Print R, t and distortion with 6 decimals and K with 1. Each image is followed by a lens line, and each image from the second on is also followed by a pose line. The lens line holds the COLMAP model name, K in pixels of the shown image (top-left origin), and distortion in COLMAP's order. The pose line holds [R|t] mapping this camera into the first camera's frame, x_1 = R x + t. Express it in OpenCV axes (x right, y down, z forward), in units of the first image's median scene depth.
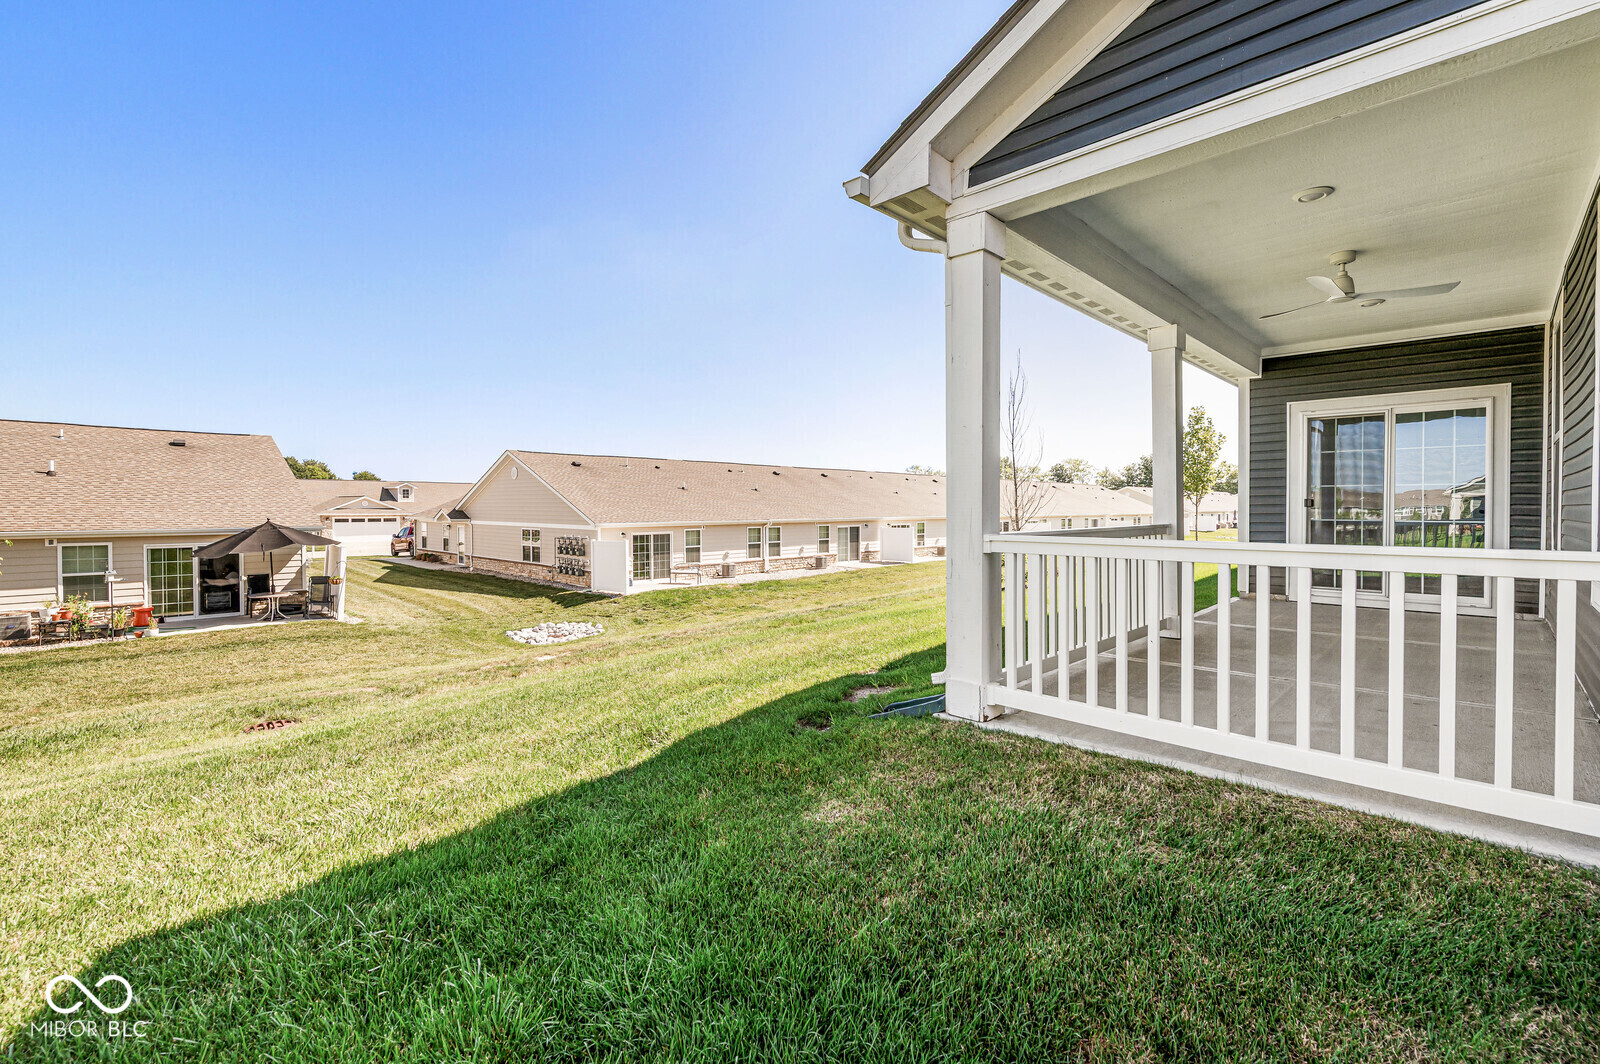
lens RADIAL K [[691.7, 0, 803.7], [0, 691.7, 513.6], [0, 0, 1]] dist [0.000305, 0.000298]
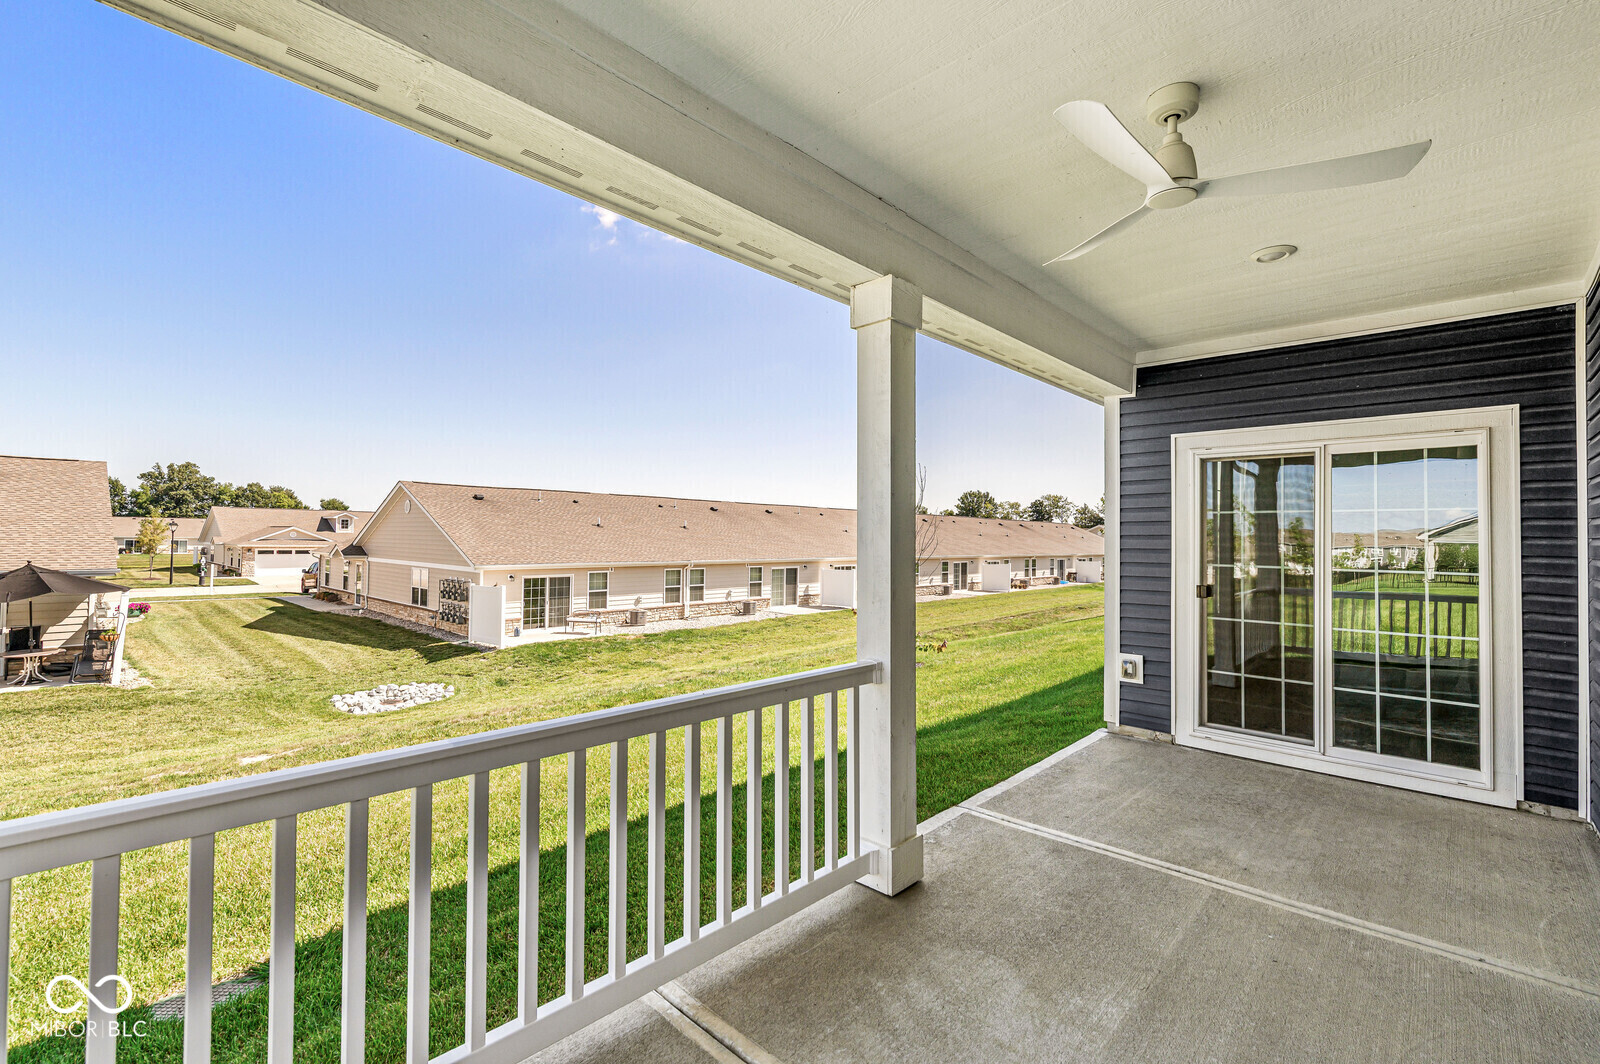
lens RADIAL K [[689.2, 0, 804.2], [0, 689.2, 523.2], [0, 0, 1]] dist [0.000762, 0.000370]
pose [[0.999738, 0.012150, 0.019378, 0.095090], [-0.011502, 0.999383, -0.033180, -0.014346], [-0.019769, 0.032949, 0.999262, 0.100867]]
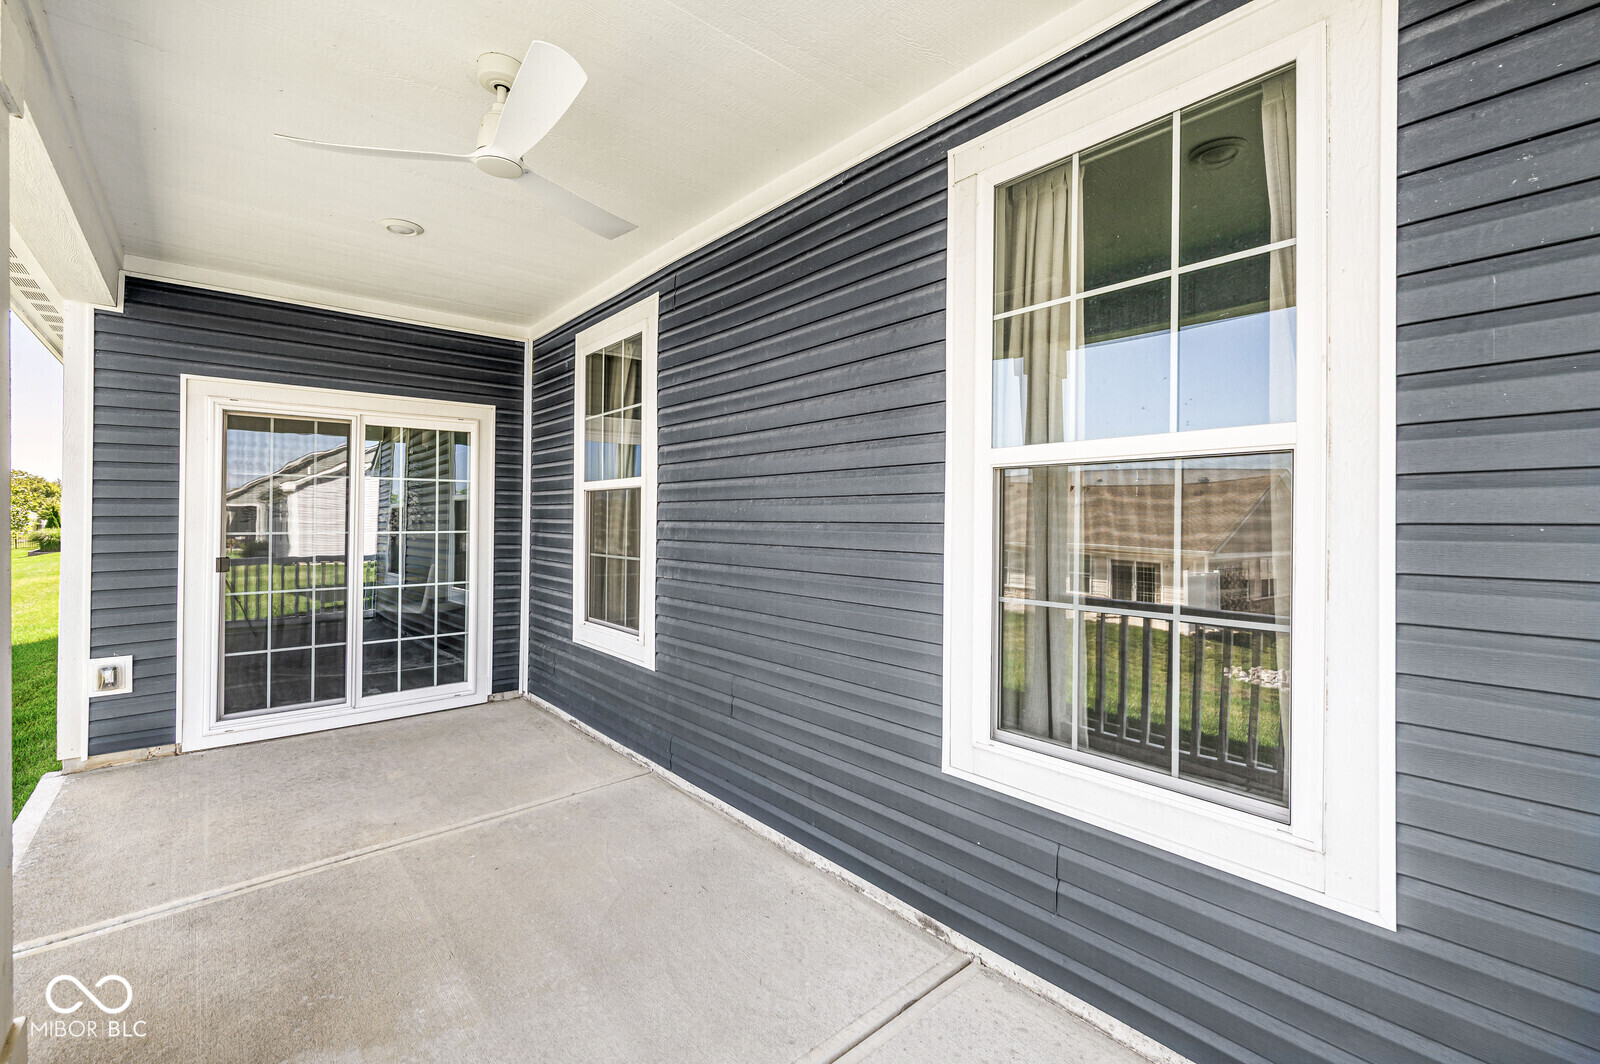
lens RADIAL K [[688.8, 0, 800.0], [0, 688.8, 515.2], [0, 0, 1]] dist [0.002418, 0.000046]
pose [[0.084576, 0.003029, 0.996412, 0.060717], [0.007276, 0.999967, -0.003657, -0.013257], [-0.996390, 0.007559, 0.084551, 0.135675]]
